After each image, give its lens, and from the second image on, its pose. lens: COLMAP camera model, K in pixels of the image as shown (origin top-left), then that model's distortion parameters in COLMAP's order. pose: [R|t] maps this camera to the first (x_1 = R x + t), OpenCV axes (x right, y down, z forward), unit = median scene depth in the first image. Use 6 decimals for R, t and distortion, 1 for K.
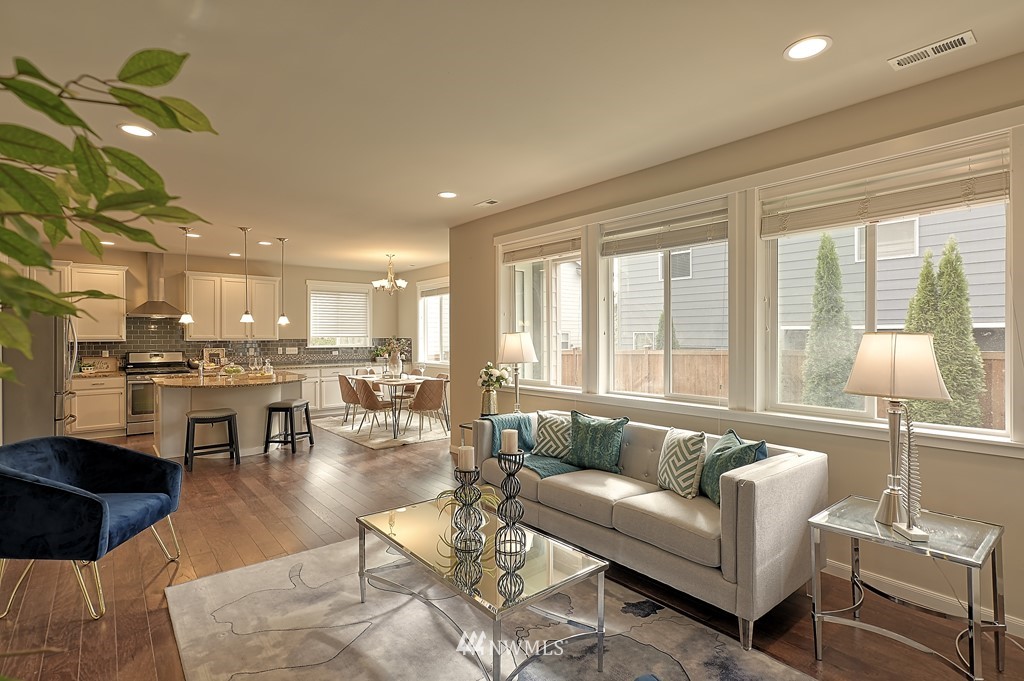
lens RADIAL K [[493.3, 0, 508.8], [0, 493.3, 334.9], [0, 0, 1]] dist [0.011123, 0.003747]
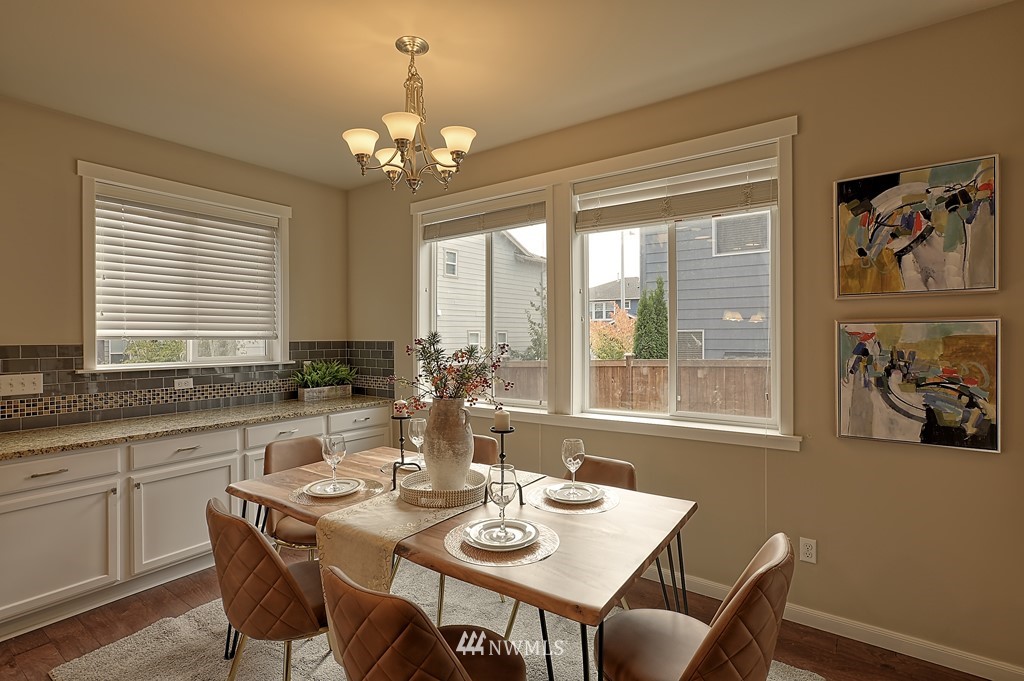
lens RADIAL K [[493.3, 0, 508.7], [0, 493.3, 336.9], [0, 0, 1]] dist [0.011123, 0.003747]
pose [[0.969854, -0.005356, 0.243628, -0.229928], [0.006517, 0.999971, -0.003961, 0.006129], [-0.243600, 0.005430, 0.969861, 0.649870]]
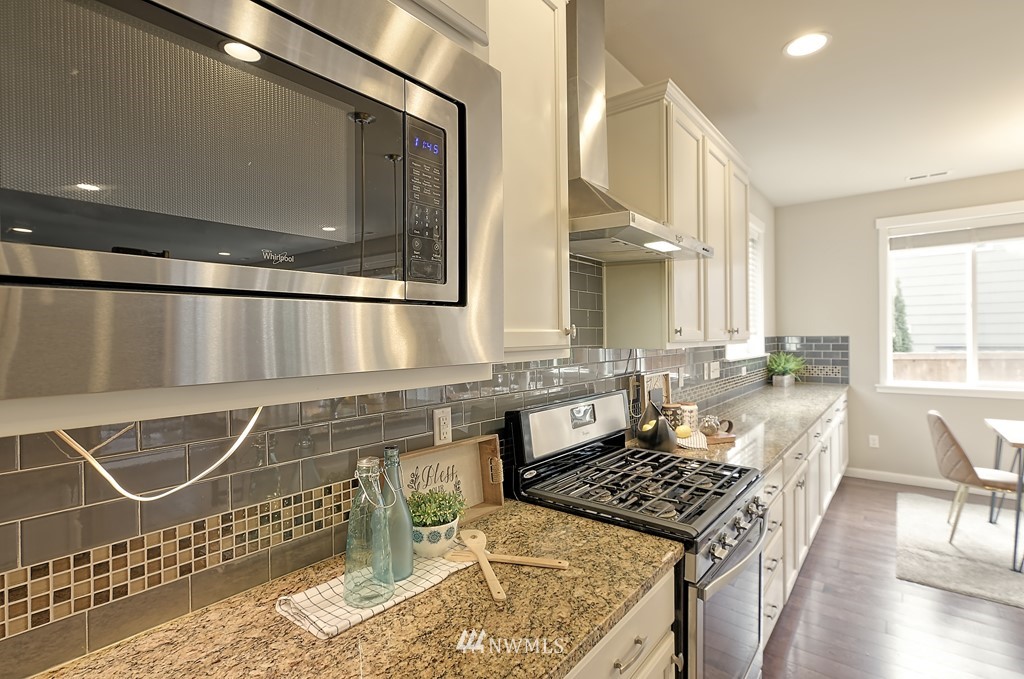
lens RADIAL K [[493.3, 0, 518.7], [0, 493.3, 341.4], [0, 0, 1]] dist [0.011123, 0.003747]
pose [[0.975369, -0.016435, 0.219968, -0.683052], [0.014591, 0.999843, 0.010003, 0.002730], [-0.220098, -0.006547, 0.975456, 0.666212]]
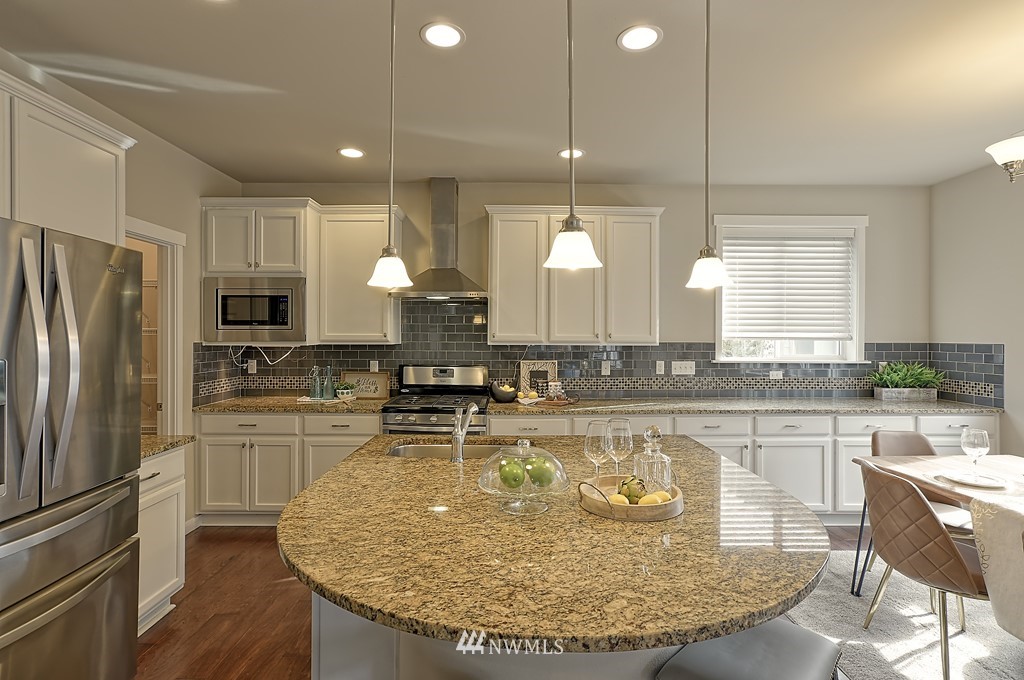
lens RADIAL K [[493.3, 0, 516.4], [0, 493.3, 336.8], [0, 0, 1]] dist [0.011123, 0.003747]
pose [[0.782218, 0.002022, -0.623001, -0.277874], [-0.003969, 0.999991, -0.001738, 0.003875], [0.622992, 0.003832, 0.782219, 0.548576]]
